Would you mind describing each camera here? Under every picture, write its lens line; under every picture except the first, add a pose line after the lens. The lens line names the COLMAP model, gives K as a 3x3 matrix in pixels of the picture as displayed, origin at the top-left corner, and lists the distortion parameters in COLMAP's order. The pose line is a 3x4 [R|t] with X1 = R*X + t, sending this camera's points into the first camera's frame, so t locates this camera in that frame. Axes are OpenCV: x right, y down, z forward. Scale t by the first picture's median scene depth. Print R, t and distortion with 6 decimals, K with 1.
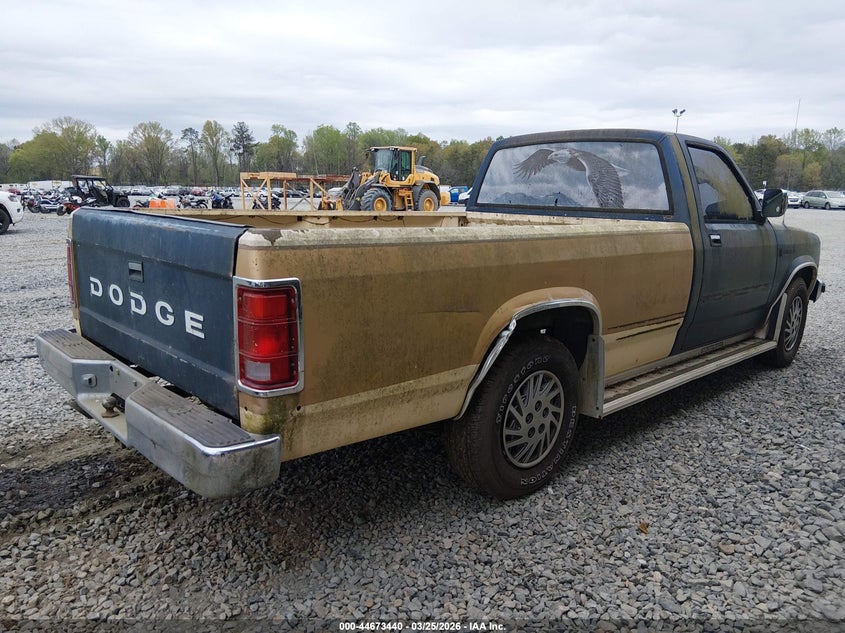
lens RADIAL K [[658.3, 0, 420.5], [0, 658.3, 312.9], [0, 0, 1]] dist [-0.001435, -0.001828]
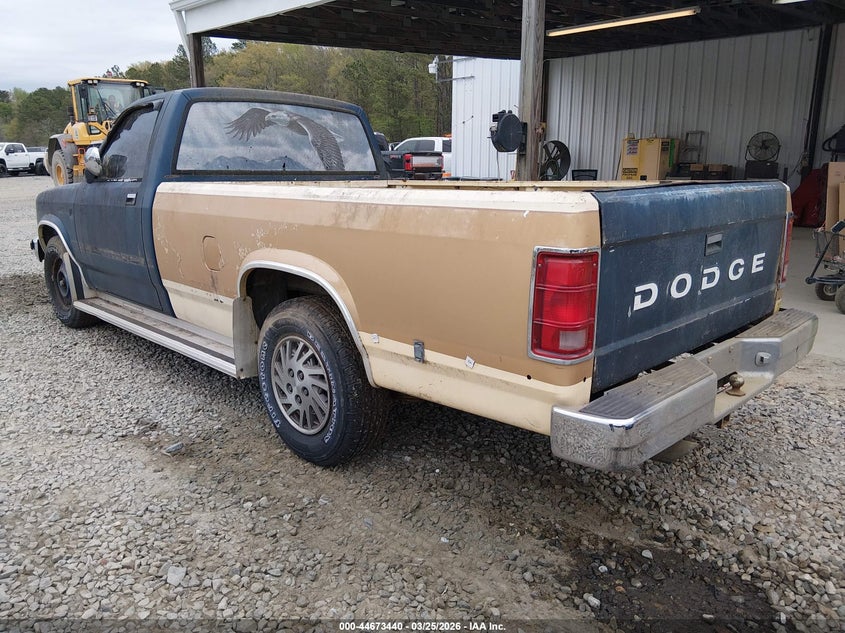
lens RADIAL K [[658.3, 0, 420.5], [0, 658.3, 312.9], [0, 0, 1]] dist [-0.001435, -0.001828]
pose [[-0.038959, -0.227544, 0.972988, -0.809770], [0.177359, 0.956692, 0.230835, -0.154157], [-0.983375, 0.181562, 0.003085, 0.861314]]
